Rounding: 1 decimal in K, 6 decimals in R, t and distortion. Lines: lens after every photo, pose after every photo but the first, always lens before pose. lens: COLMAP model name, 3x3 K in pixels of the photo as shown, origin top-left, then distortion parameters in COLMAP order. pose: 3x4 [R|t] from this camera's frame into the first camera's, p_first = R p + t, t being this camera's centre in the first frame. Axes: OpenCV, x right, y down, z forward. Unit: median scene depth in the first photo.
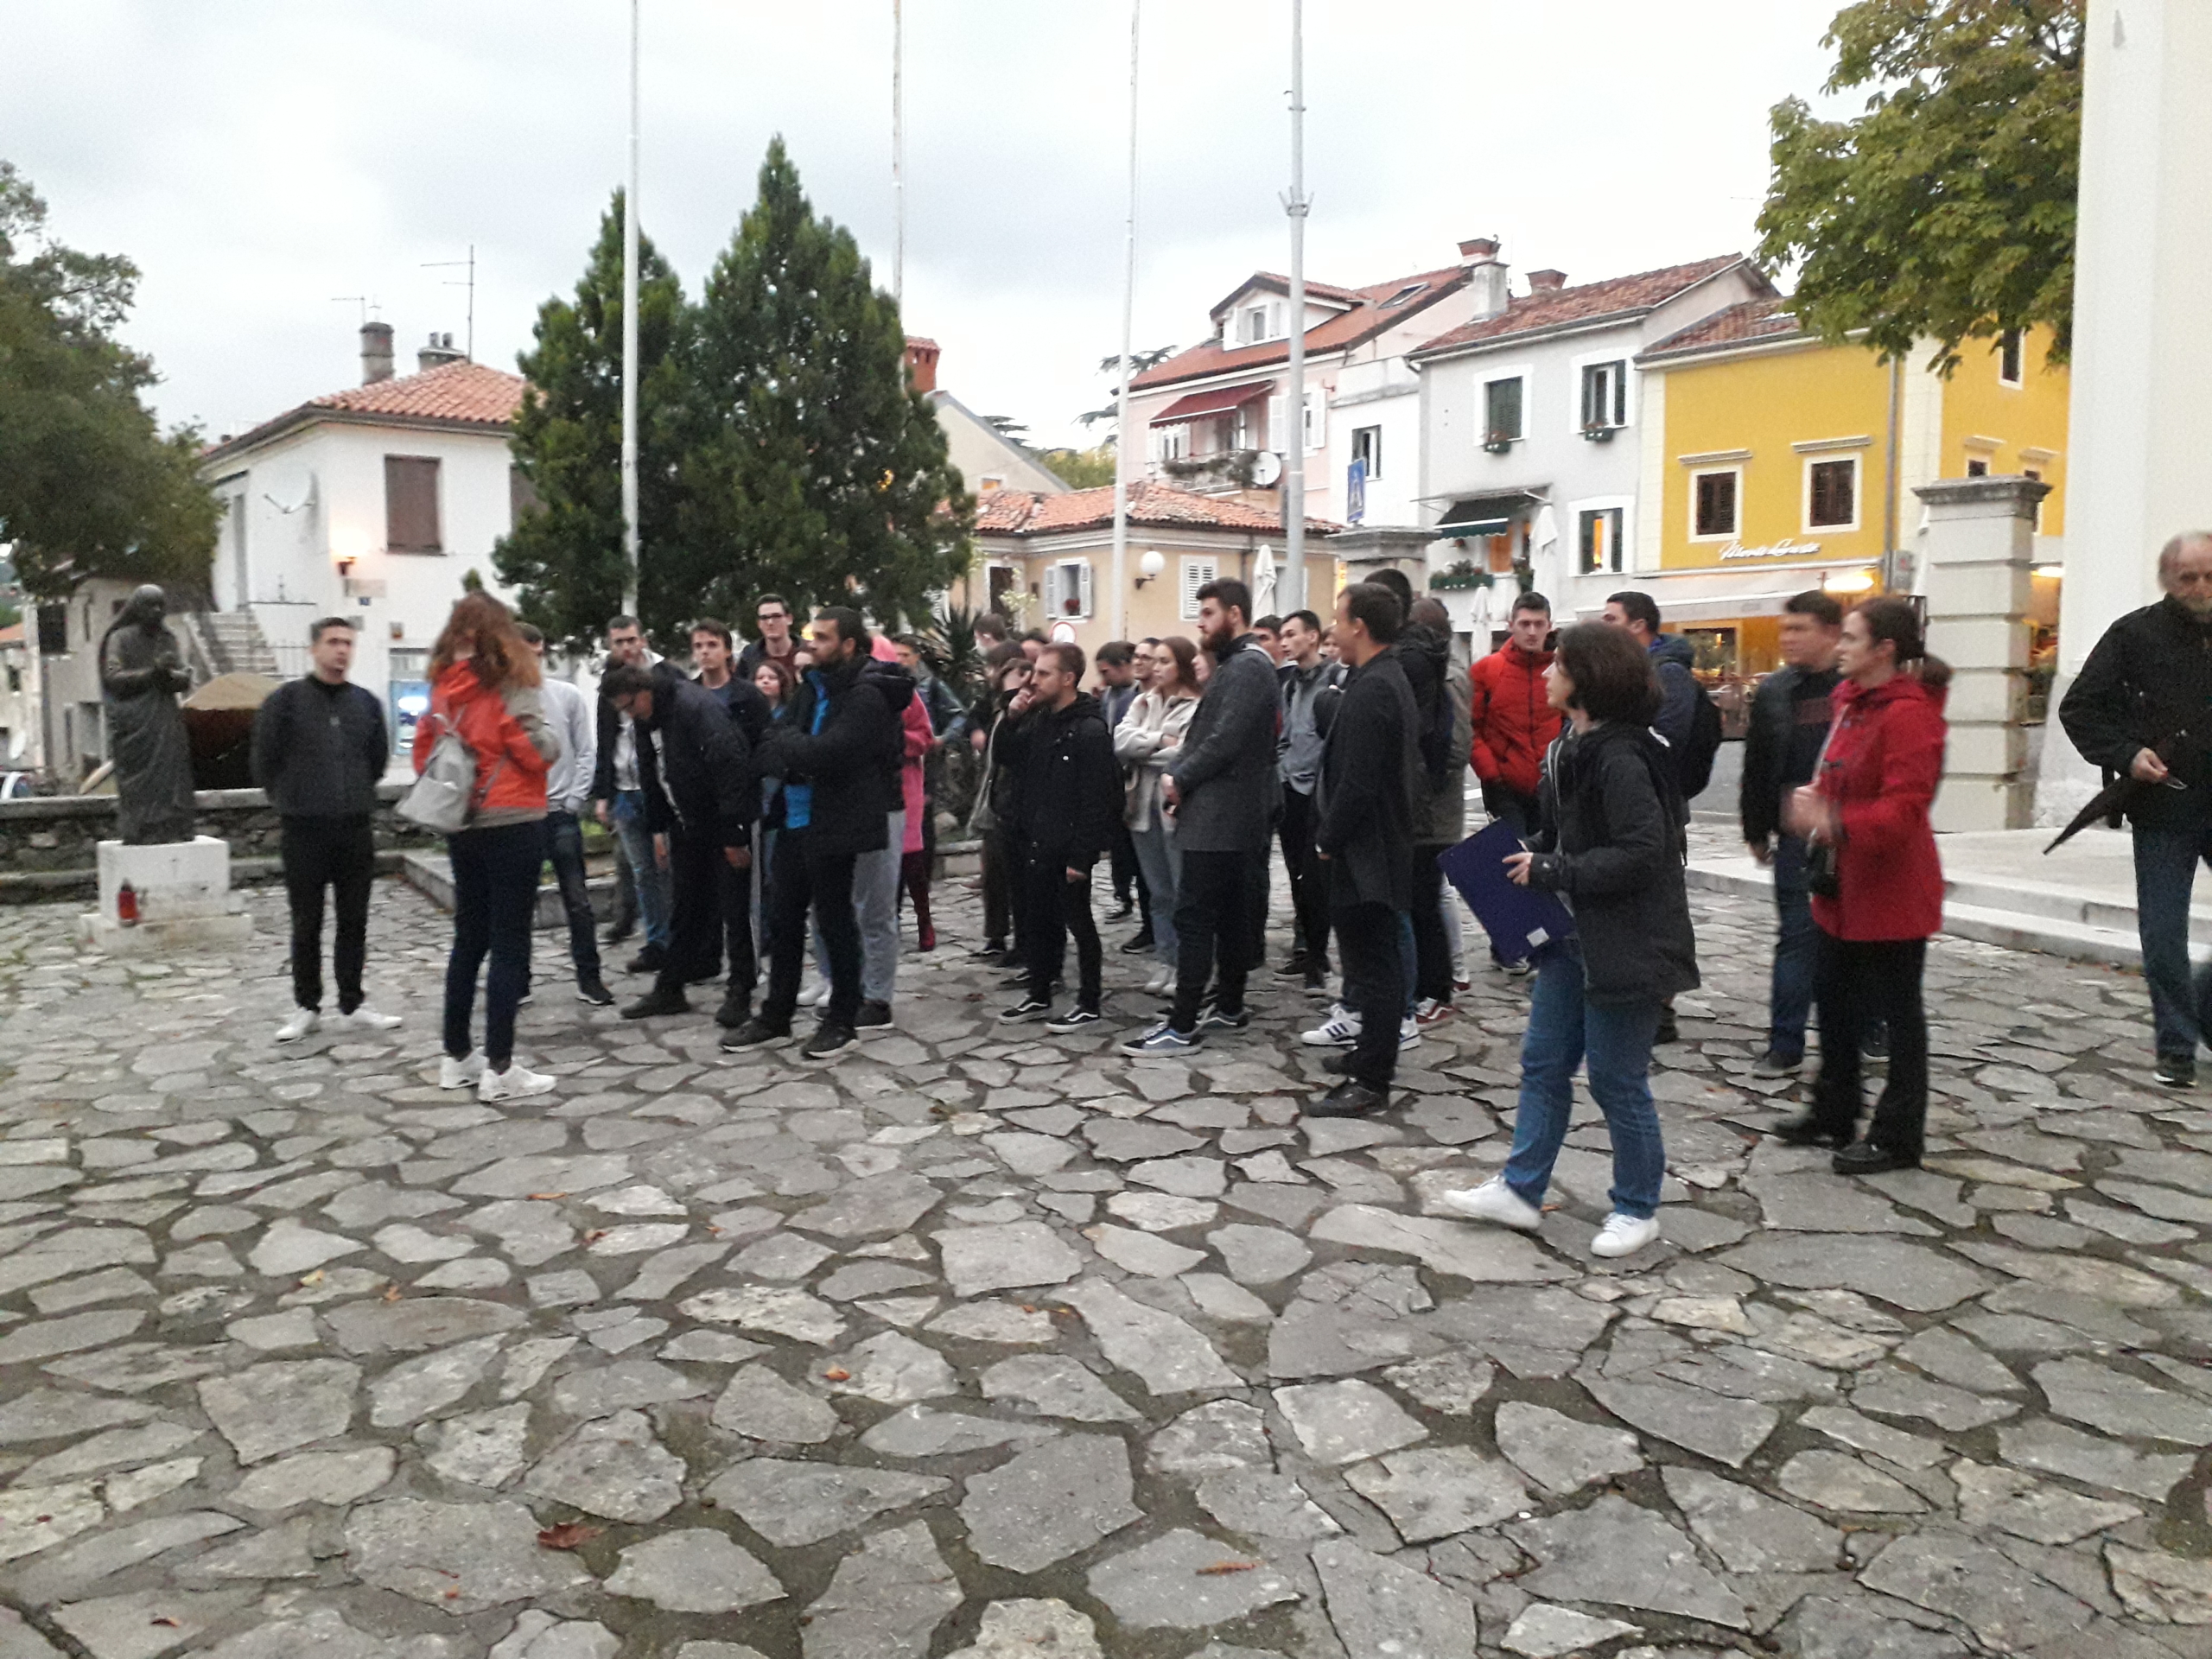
lens RADIAL K [[1787.1, 0, 1107.6], [0, 1787.1, 798.9], [0, 0, 1]] dist [0.031210, -0.011043]
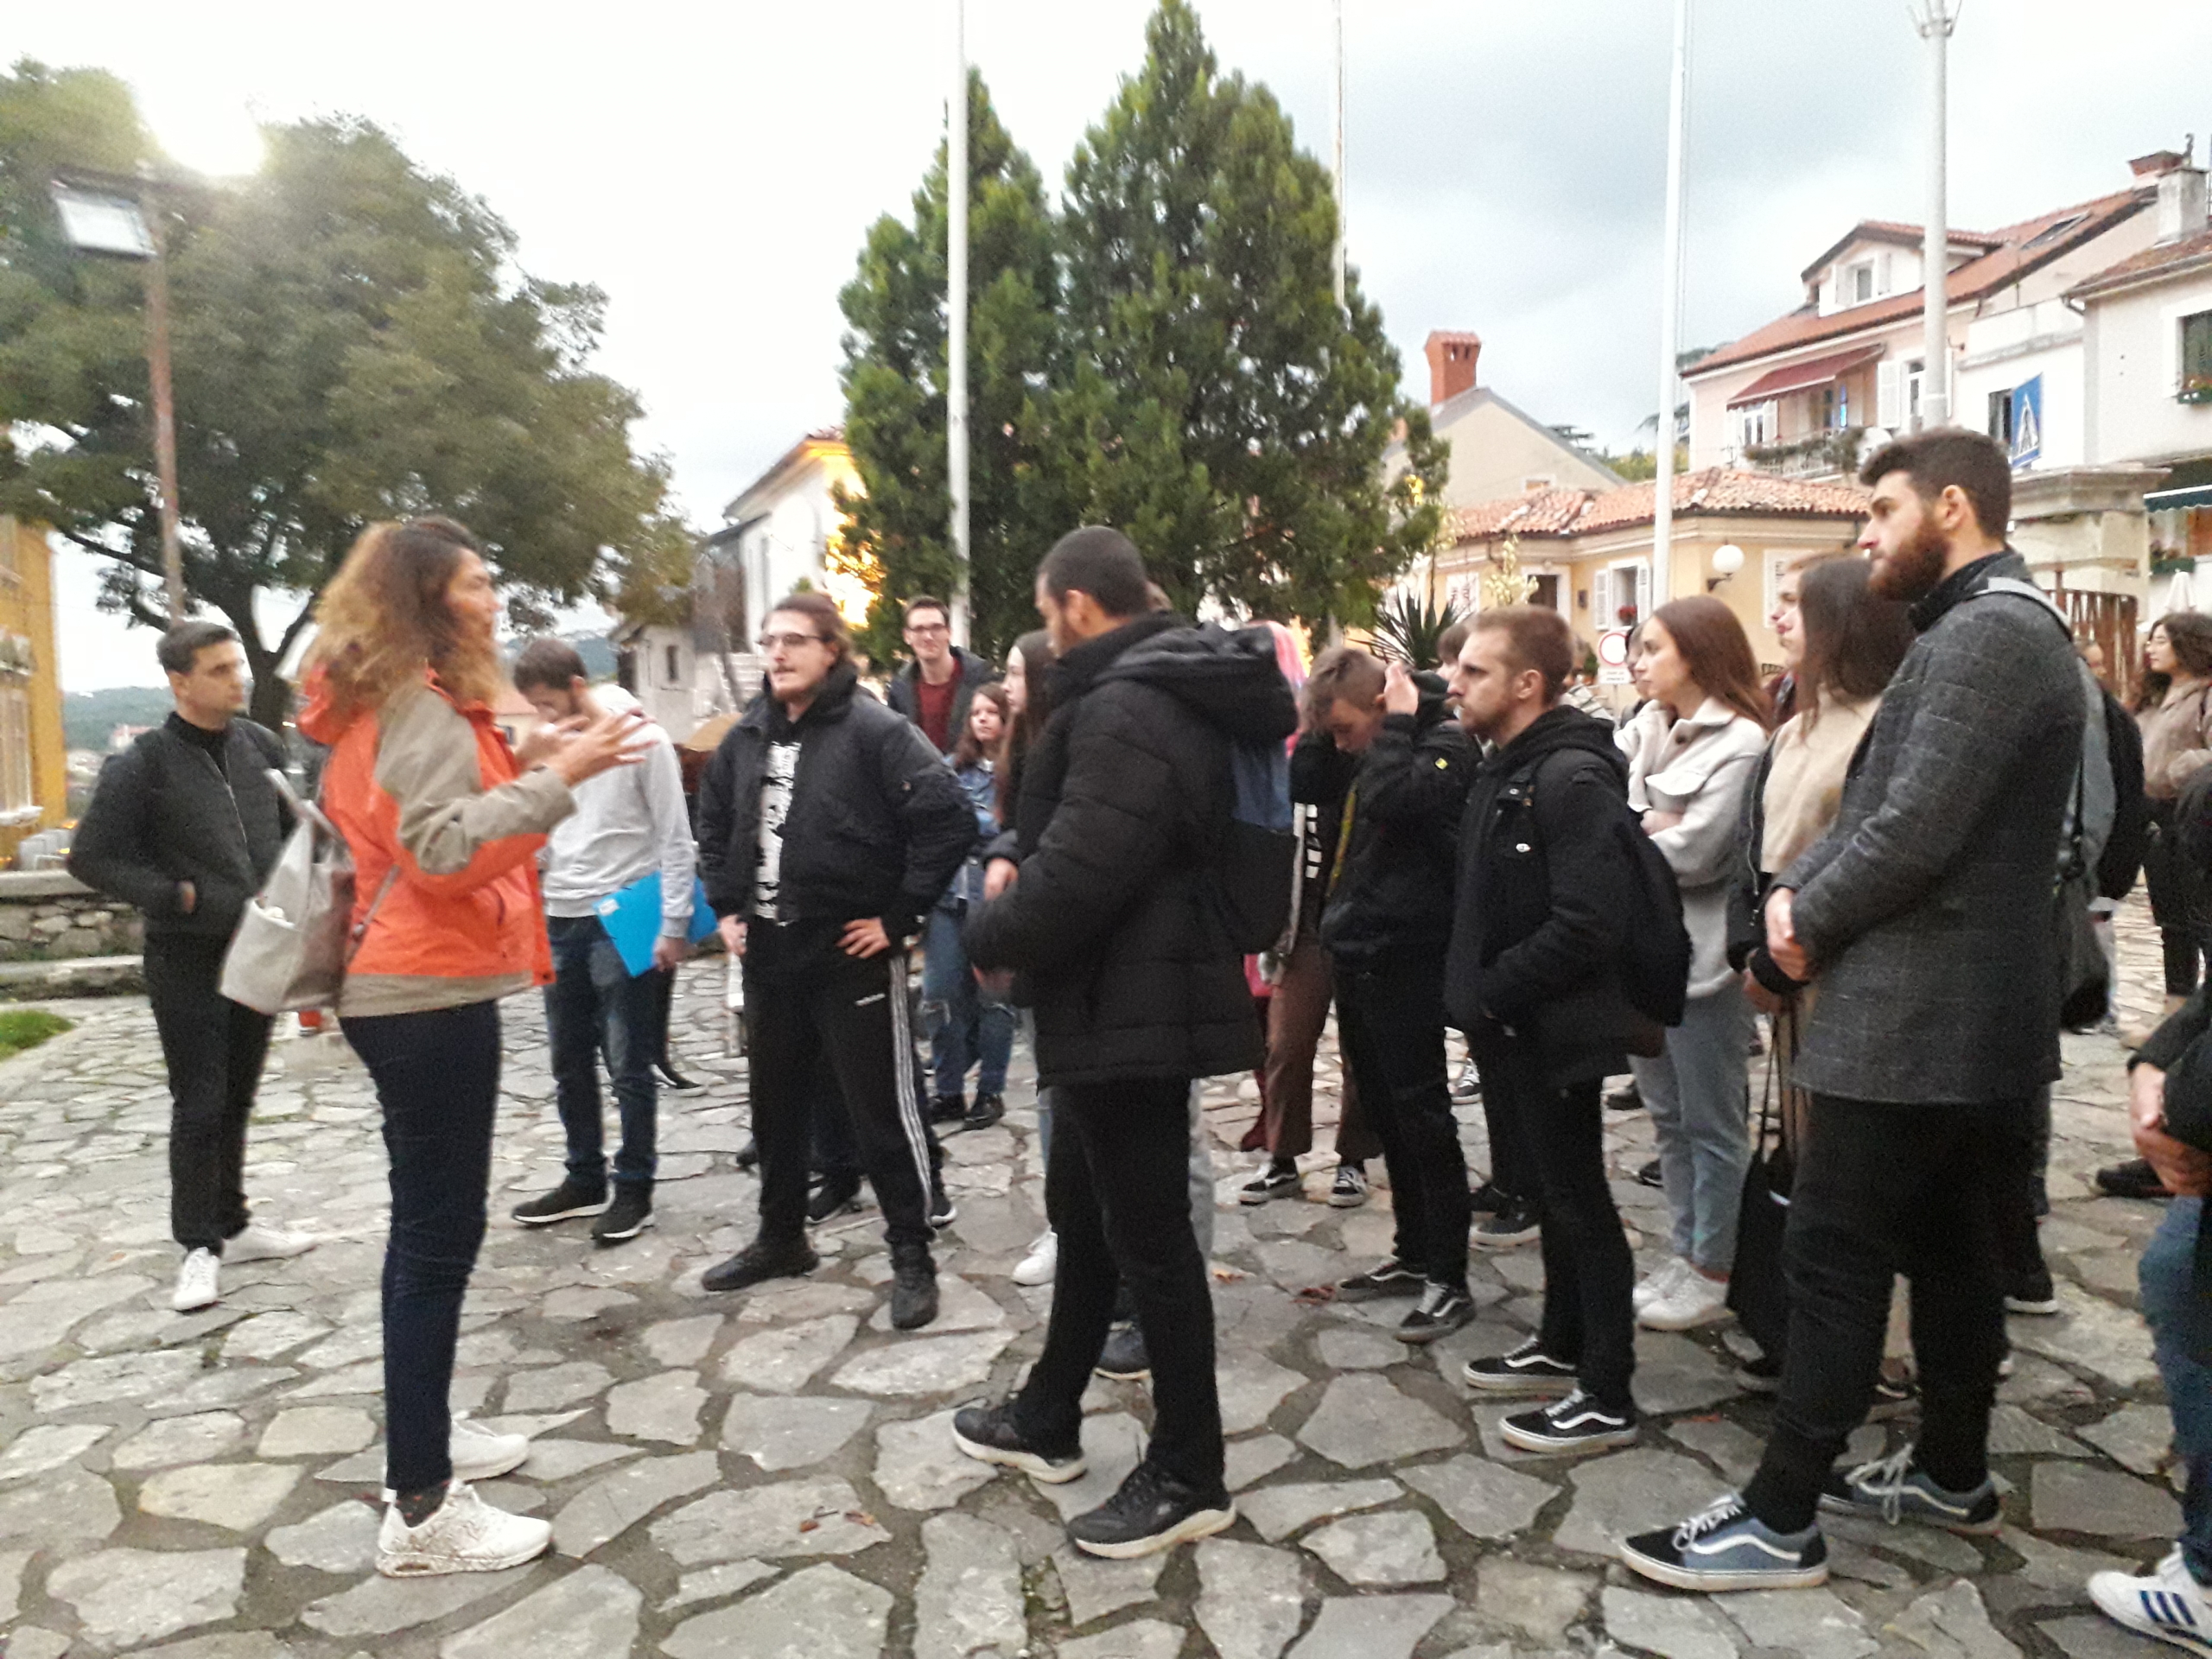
lens RADIAL K [[1787.1, 0, 1107.6], [0, 1787.1, 798.9], [0, 0, 1]] dist [0.031210, -0.011043]
pose [[0.951520, -0.002681, -0.307575, 0.006692], [-0.002493, 0.999862, -0.016428, -0.006218], [0.307577, 0.016398, 0.951382, 0.113446]]
